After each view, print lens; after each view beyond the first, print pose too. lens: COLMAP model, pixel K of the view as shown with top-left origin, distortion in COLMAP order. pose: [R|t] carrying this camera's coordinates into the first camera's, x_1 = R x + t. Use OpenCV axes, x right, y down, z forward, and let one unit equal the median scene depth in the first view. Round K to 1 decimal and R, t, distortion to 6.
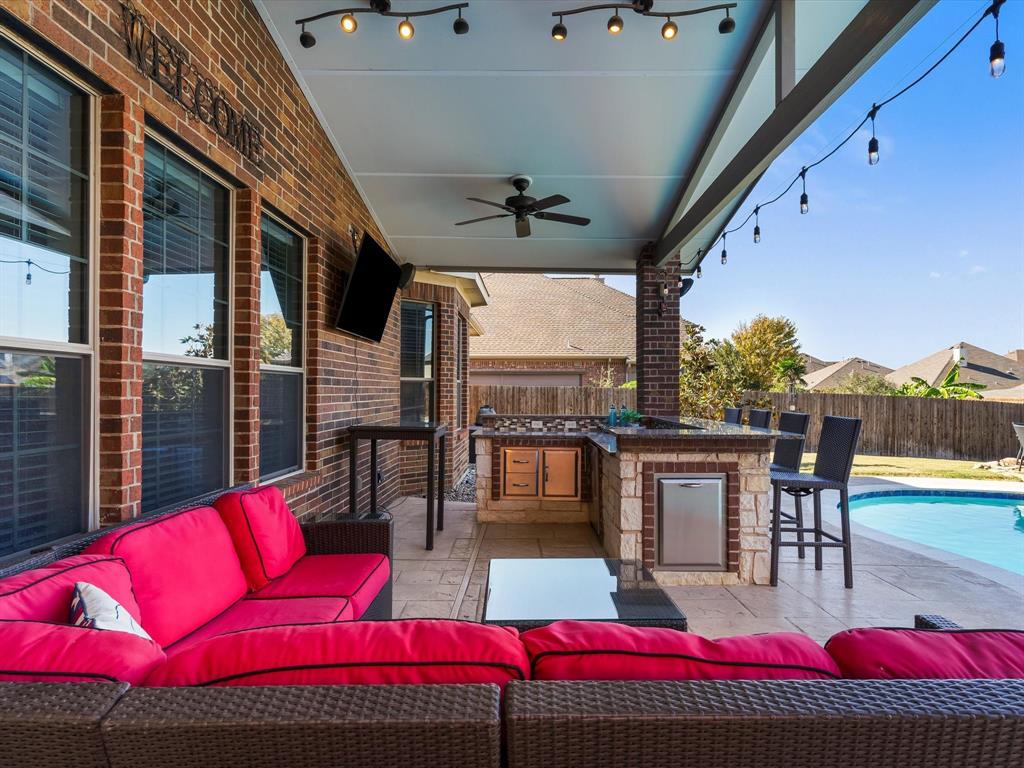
lens RADIAL K [[552.5, 0, 518.8], [0, 552.5, 382.5], [0, 0, 1]] dist [-0.002180, -0.001021]
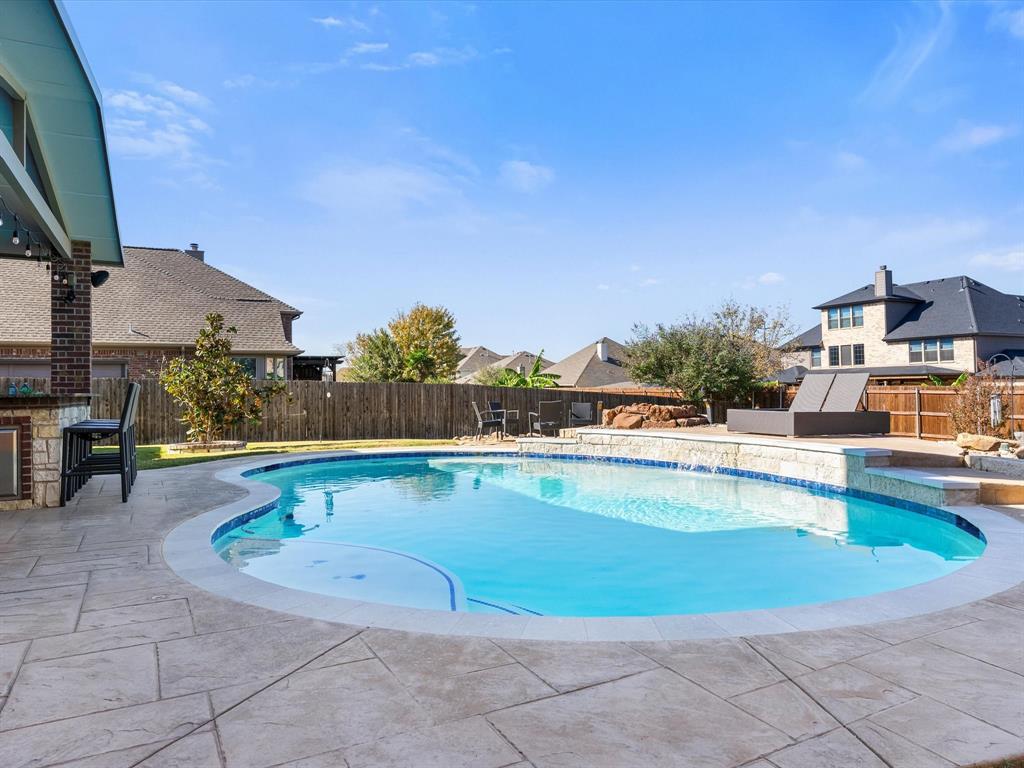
lens RADIAL K [[686.9, 0, 511.8], [0, 686.9, 370.3], [0, 0, 1]] dist [-0.002658, -0.000726]
pose [[0.884889, -0.002874, 0.465794, 0.159397], [0.009956, 0.999869, -0.012745, 0.015980], [-0.465696, 0.015915, 0.884801, -0.247483]]
